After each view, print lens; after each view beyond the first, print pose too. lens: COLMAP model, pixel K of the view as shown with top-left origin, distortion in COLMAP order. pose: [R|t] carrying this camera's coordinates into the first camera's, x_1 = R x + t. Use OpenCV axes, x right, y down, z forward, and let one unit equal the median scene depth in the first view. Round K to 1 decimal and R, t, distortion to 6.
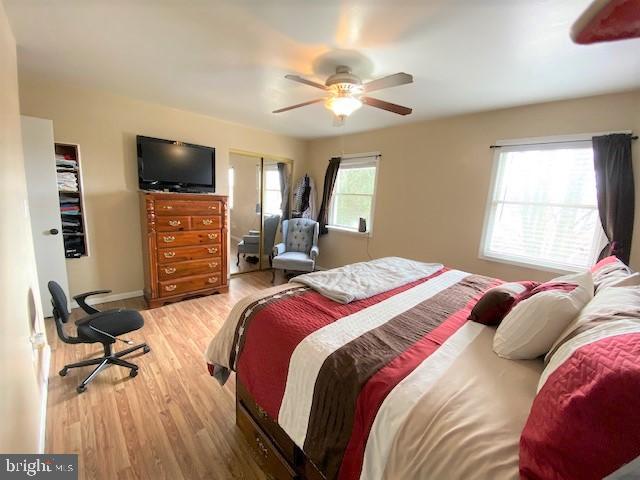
lens RADIAL K [[258.1, 0, 320.1], [0, 258.1, 243.8], [0, 0, 1]] dist [-0.008906, -0.004631]
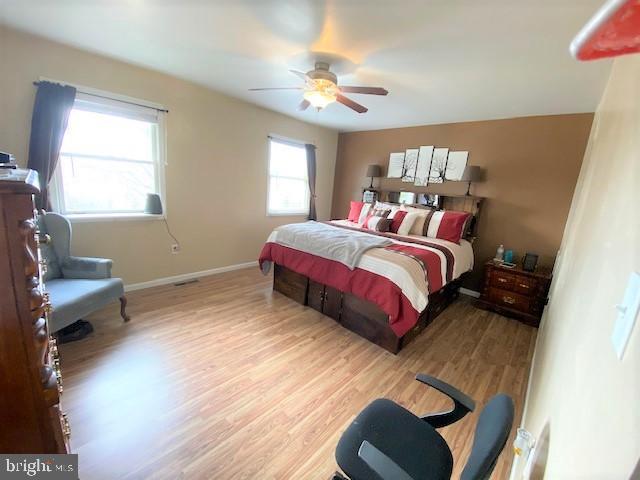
lens RADIAL K [[258.1, 0, 318.9], [0, 258.1, 244.7], [0, 0, 1]] dist [-0.008906, -0.004631]
pose [[-0.066196, -0.279533, 0.957851, -1.067872], [0.093017, 0.954048, 0.284851, -0.223762], [-0.993462, 0.107952, -0.037153, 1.020008]]
